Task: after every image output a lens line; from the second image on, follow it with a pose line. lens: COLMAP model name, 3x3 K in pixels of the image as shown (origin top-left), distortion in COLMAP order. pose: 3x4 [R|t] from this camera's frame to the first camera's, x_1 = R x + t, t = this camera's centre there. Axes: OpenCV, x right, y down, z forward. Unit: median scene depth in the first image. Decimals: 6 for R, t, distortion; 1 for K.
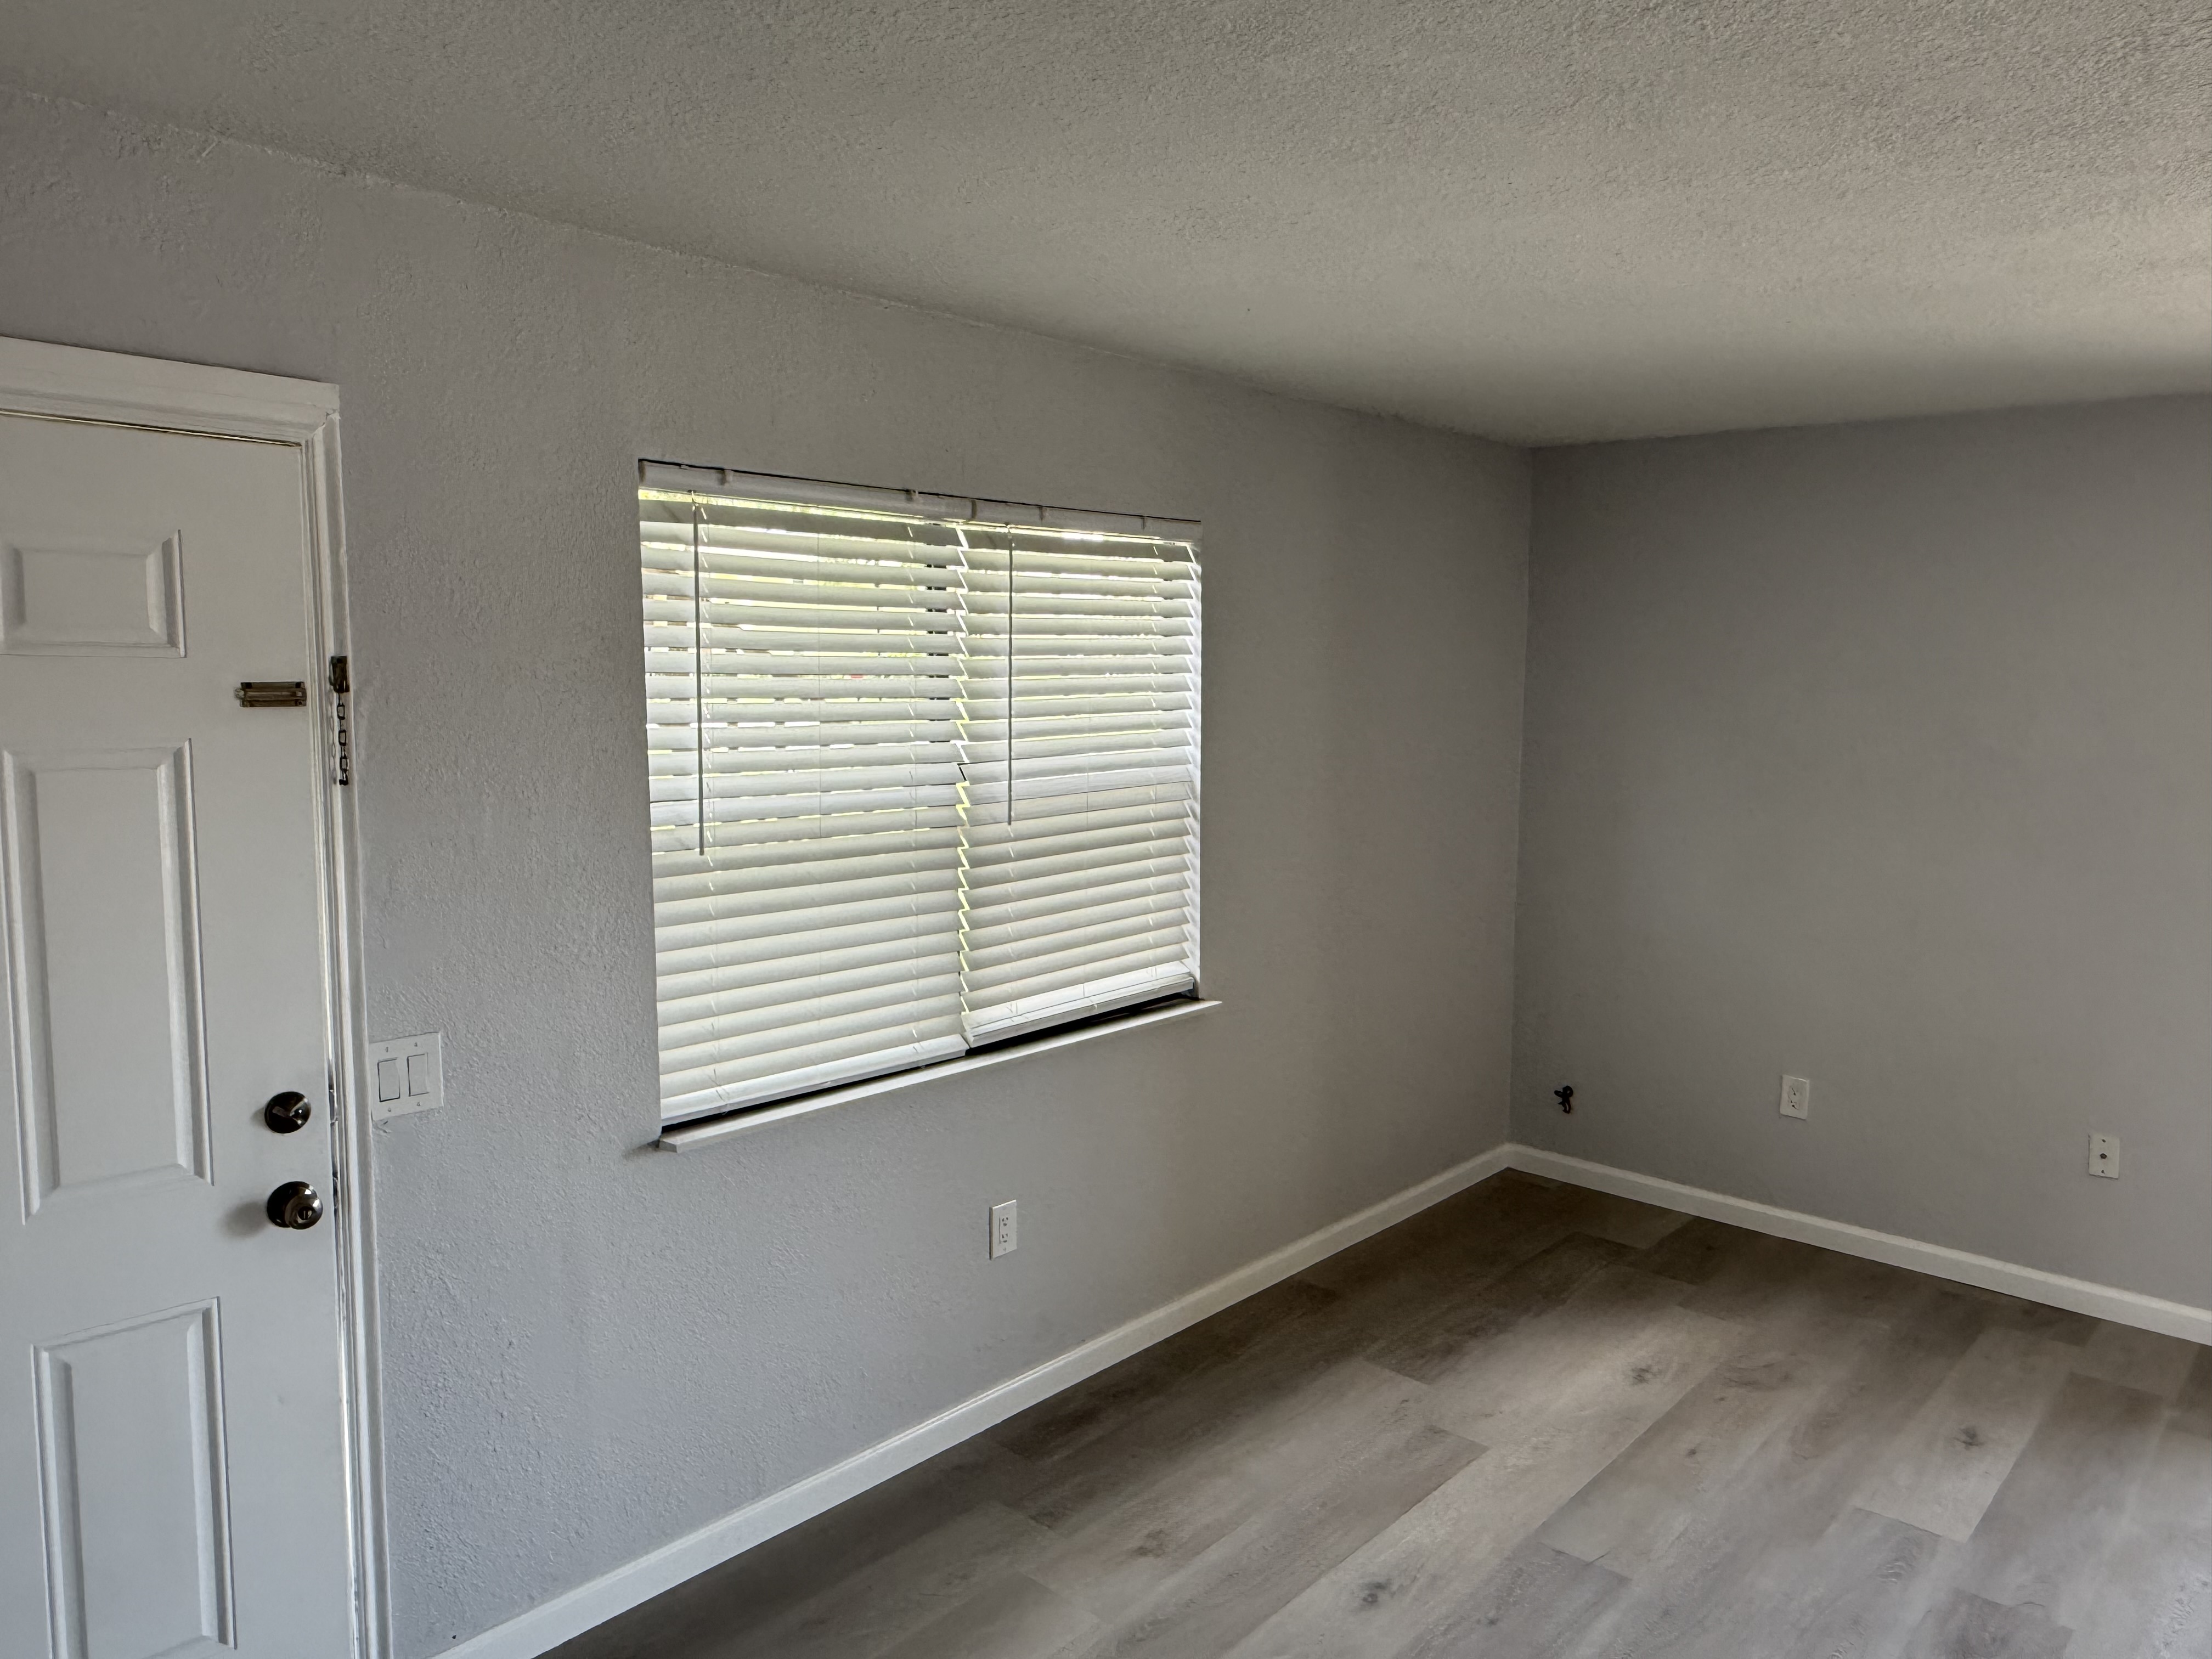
lens RADIAL K [[1528.5, 0, 1119.2], [0, 1528.5, 819.5], [0, 0, 1]] dist [0.003340, 0.000134]
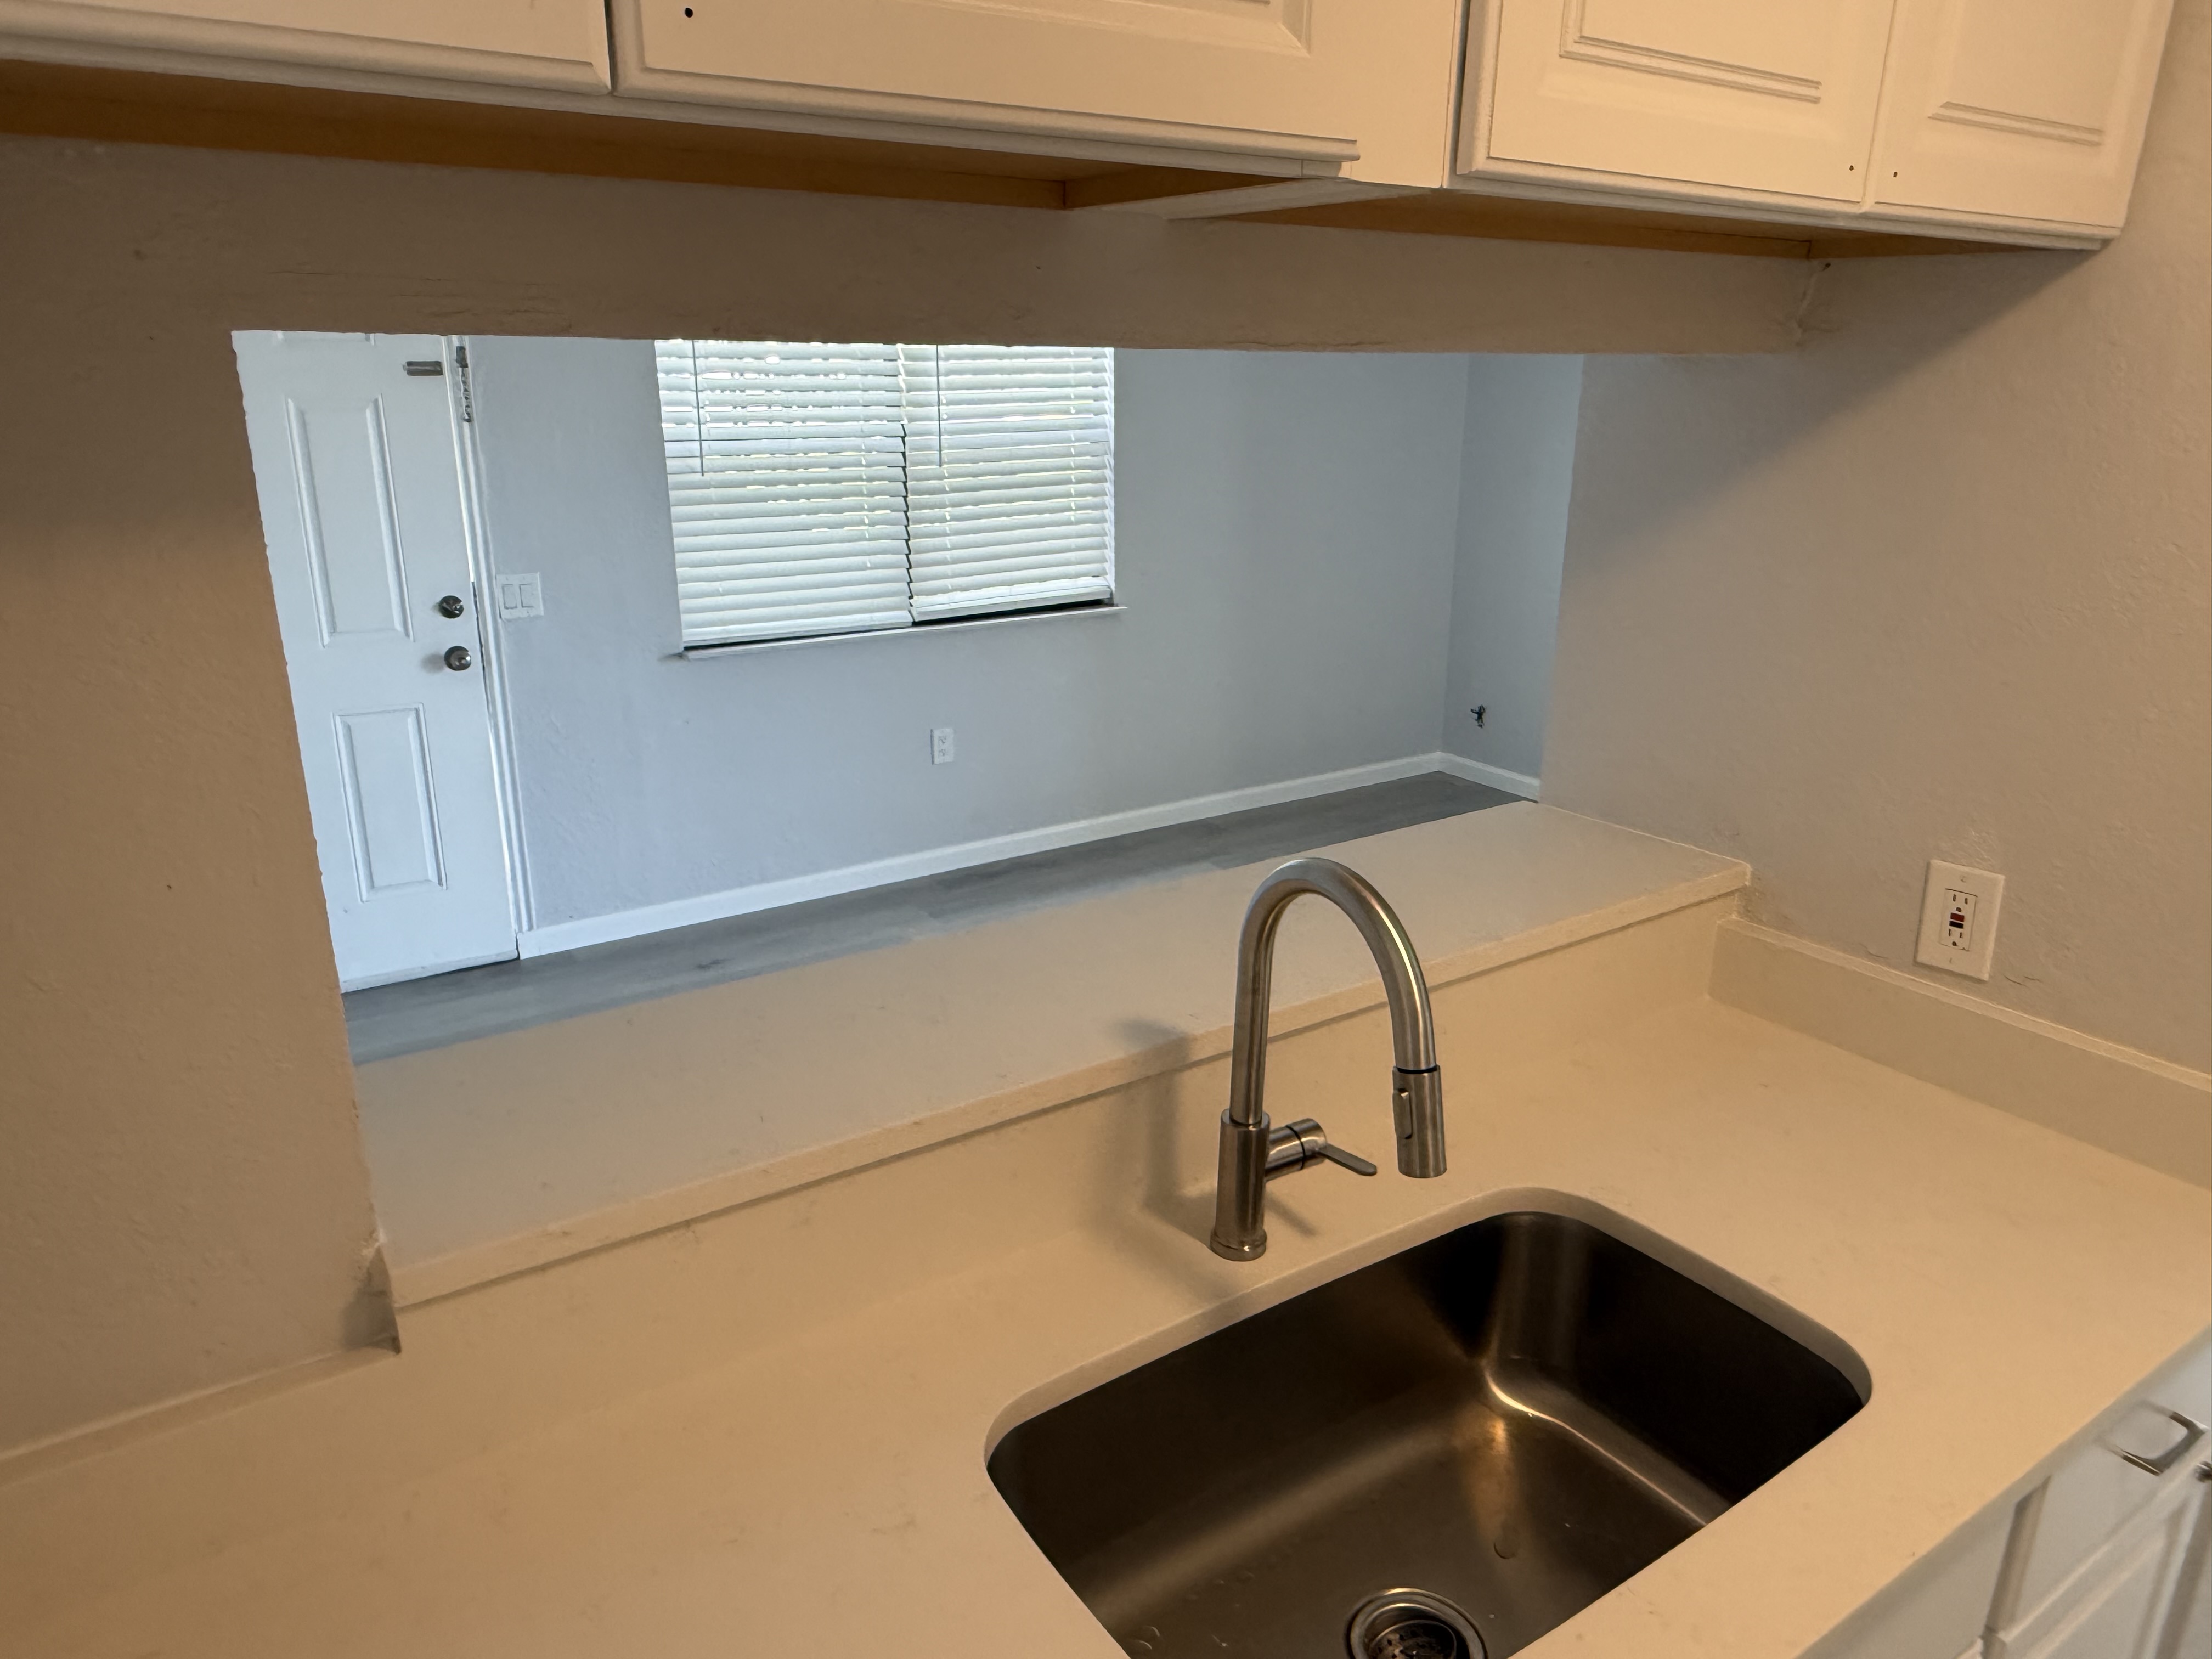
lens RADIAL K [[1495.5, 0, 1106.0], [0, 1495.5, 829.5], [0, 0, 1]] dist [0.000864, 0.000885]
pose [[0.970140, 0.069345, -0.232419, 0.450782], [-0.020880, 0.978579, 0.204812, 0.048037], [0.241643, -0.193843, 0.950807, -0.389788]]
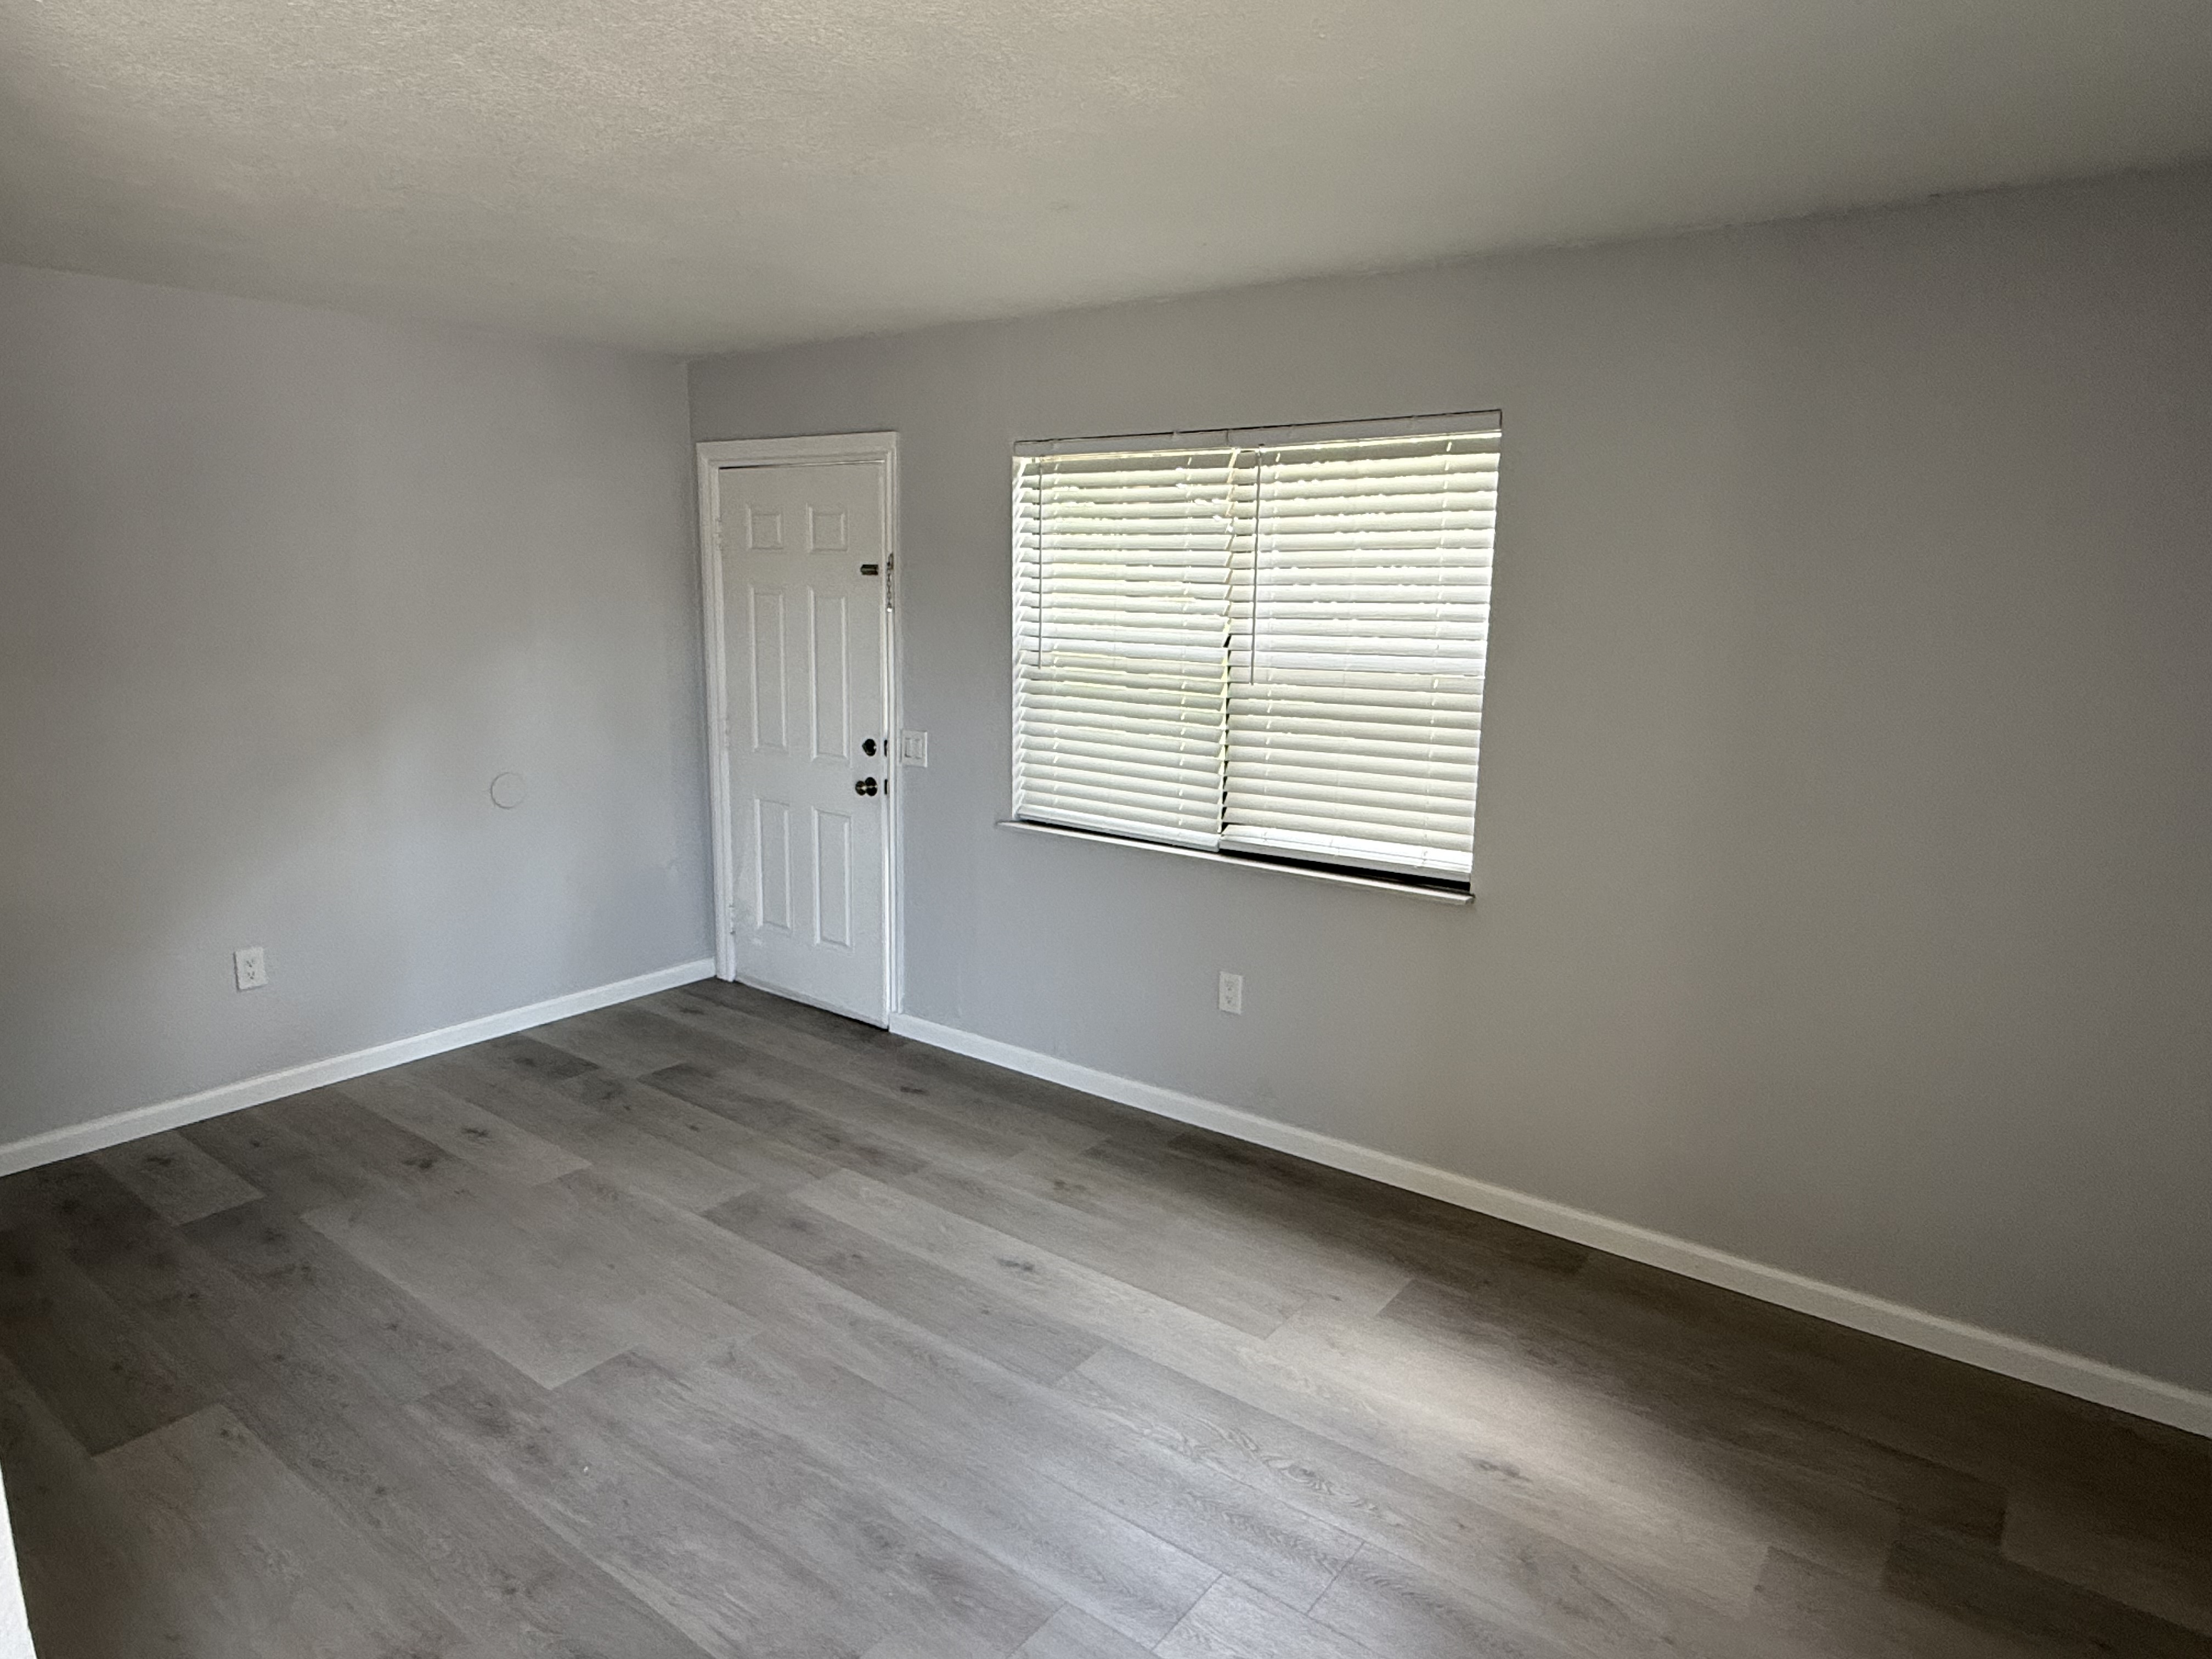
lens RADIAL K [[1328.6, 0, 1106.0], [0, 1328.6, 829.5], [0, 0, 1]] dist [0.000964, 0.001692]
pose [[0.087400, 0.183624, -0.979103, 1.075450], [-0.117887, 0.977865, 0.172868, -0.059367], [0.989173, 0.100315, 0.107113, 0.803655]]
